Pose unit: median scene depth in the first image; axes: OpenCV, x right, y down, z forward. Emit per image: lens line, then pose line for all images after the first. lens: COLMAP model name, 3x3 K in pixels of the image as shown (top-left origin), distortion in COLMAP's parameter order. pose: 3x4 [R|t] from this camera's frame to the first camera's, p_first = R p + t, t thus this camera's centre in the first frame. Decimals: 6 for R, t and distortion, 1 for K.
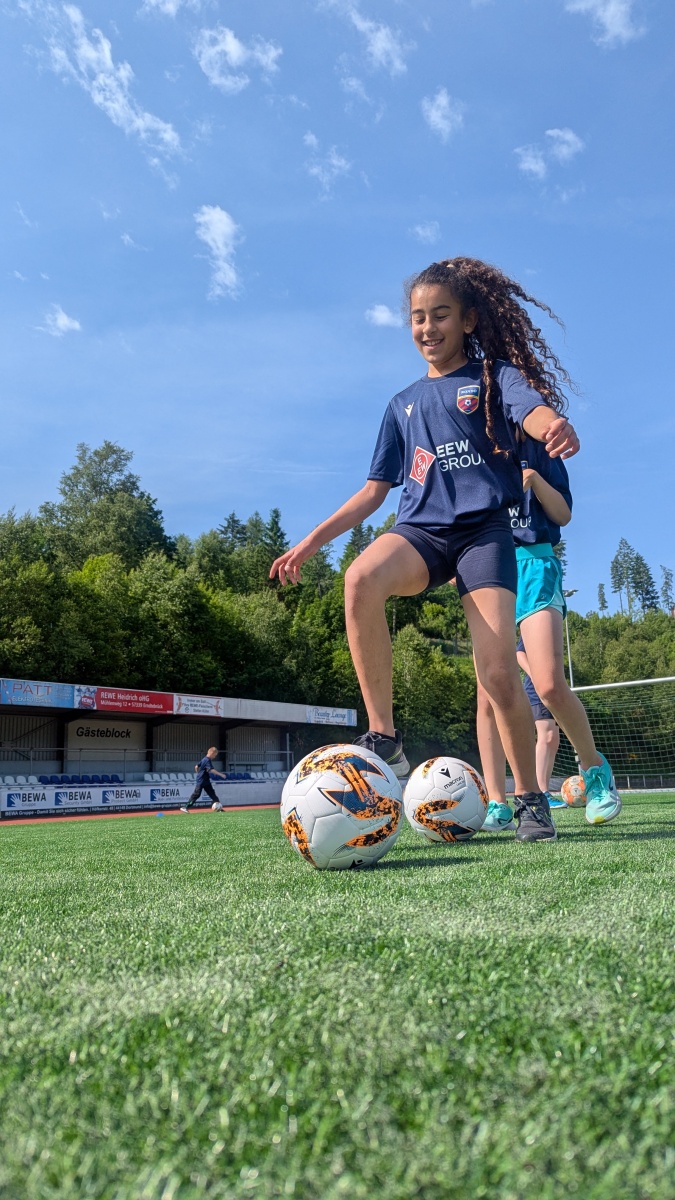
lens RADIAL K [[848.8, 0, 323.8], [0, 848.8, 625.1], [0, 0, 1]] dist [0.130934, -0.001437]
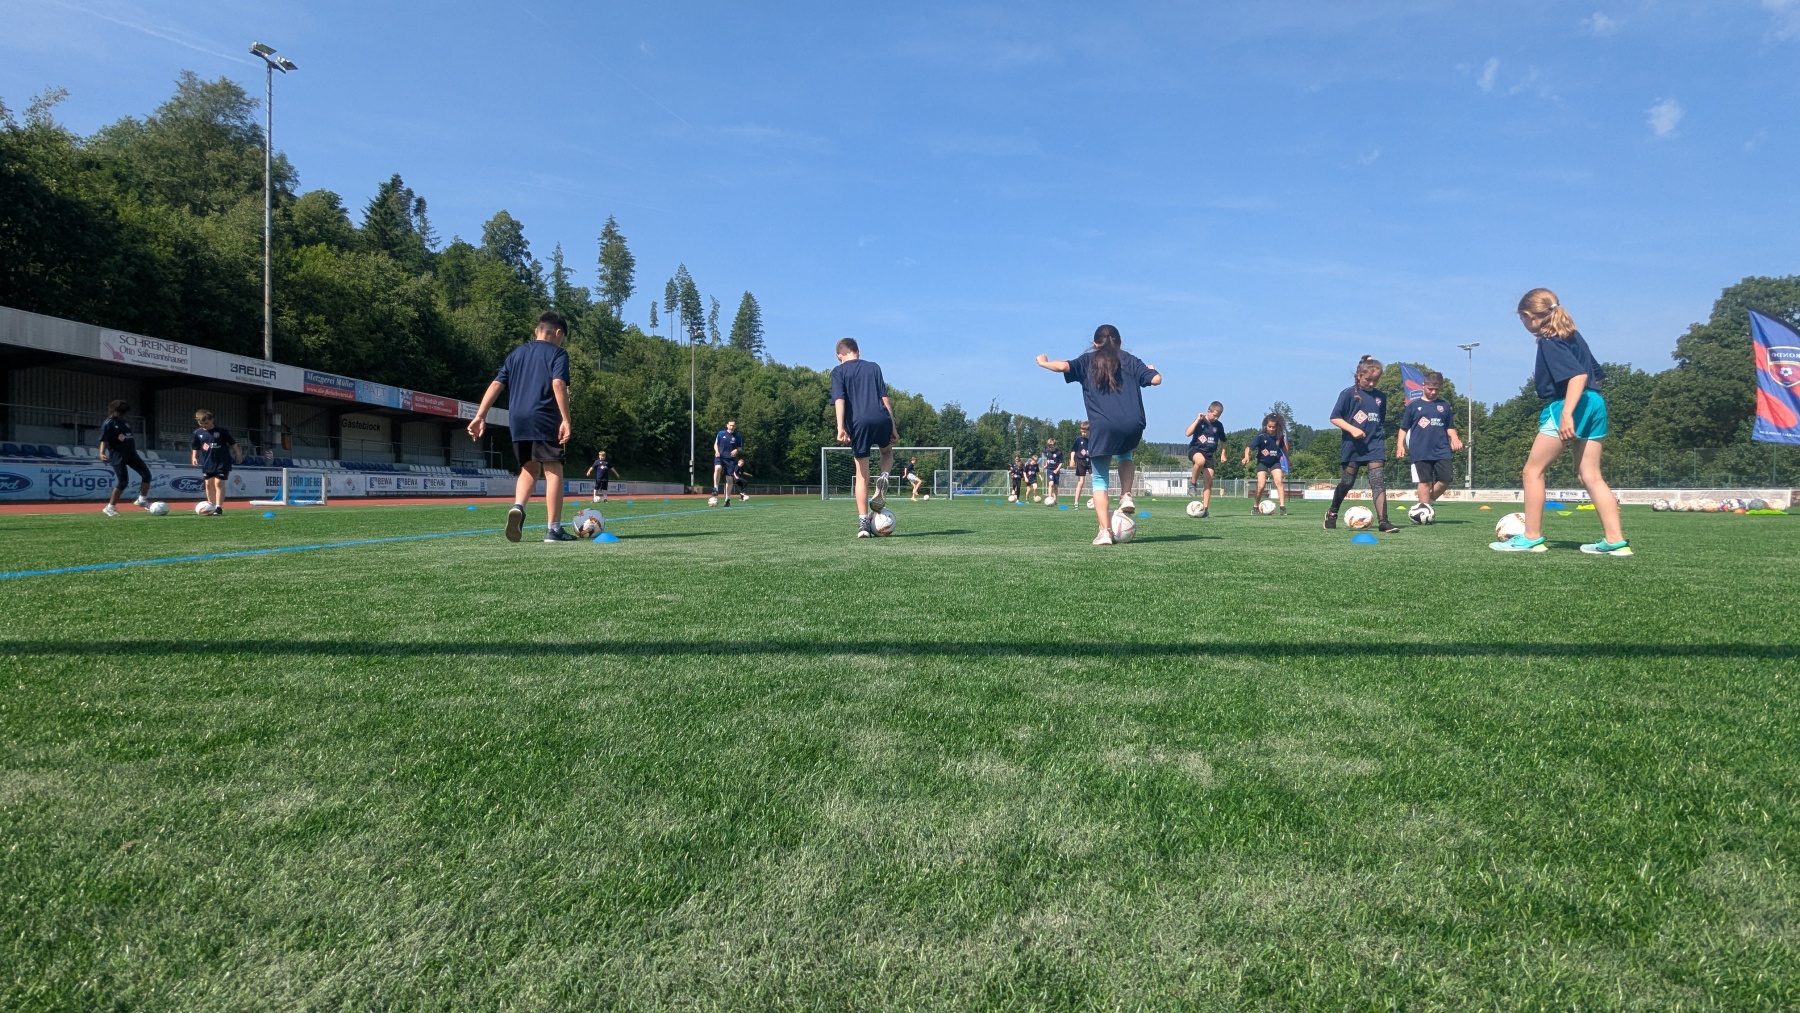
lens RADIAL K [[938.7, 0, 900.0], [0, 938.7, 506.5], [0, 0, 1]] dist [-0.001253, -0.000053]
pose [[0.764305, 0.029244, 0.644191, -0.434139], [-0.159704, 0.976435, 0.145155, -0.049342], [-0.624766, -0.213823, 0.750964, -0.303282]]
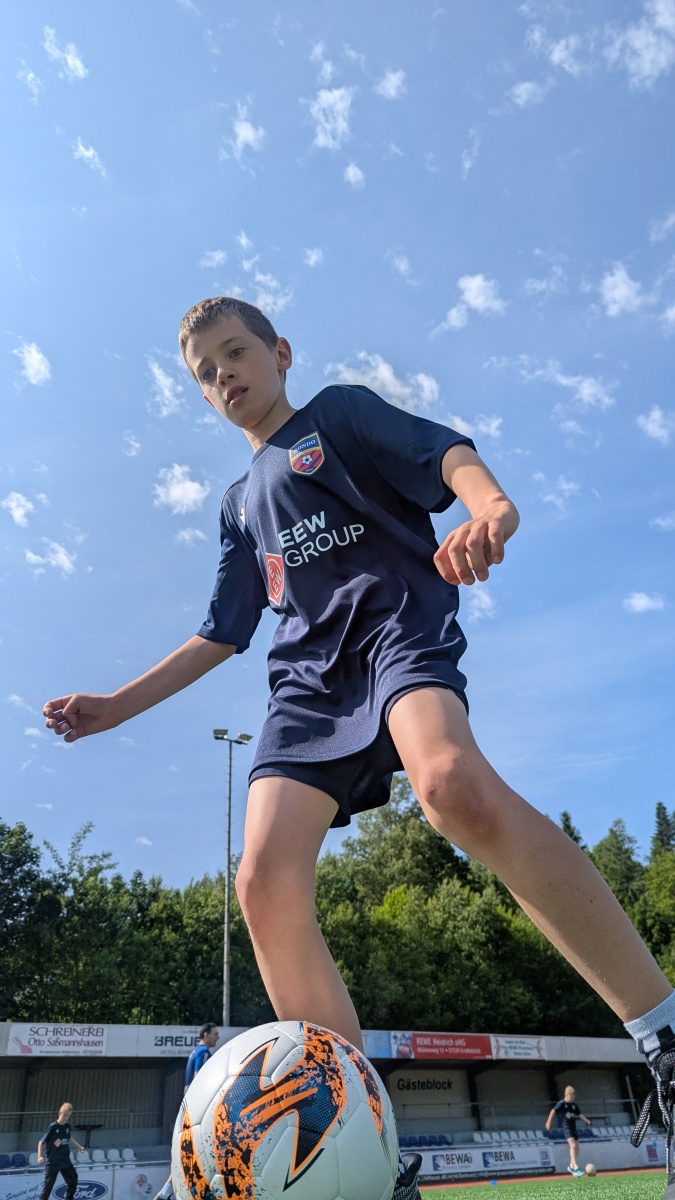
lens RADIAL K [[853.6, 0, 334.7], [0, 853.6, 628.3], [0, 0, 1]] dist [0.081745, -0.082631]
pose [[0.941351, -0.197647, -0.273486, 0.011204], [0.091300, 0.929456, -0.357456, -0.008732], [0.324844, 0.311523, 0.892989, -0.043187]]
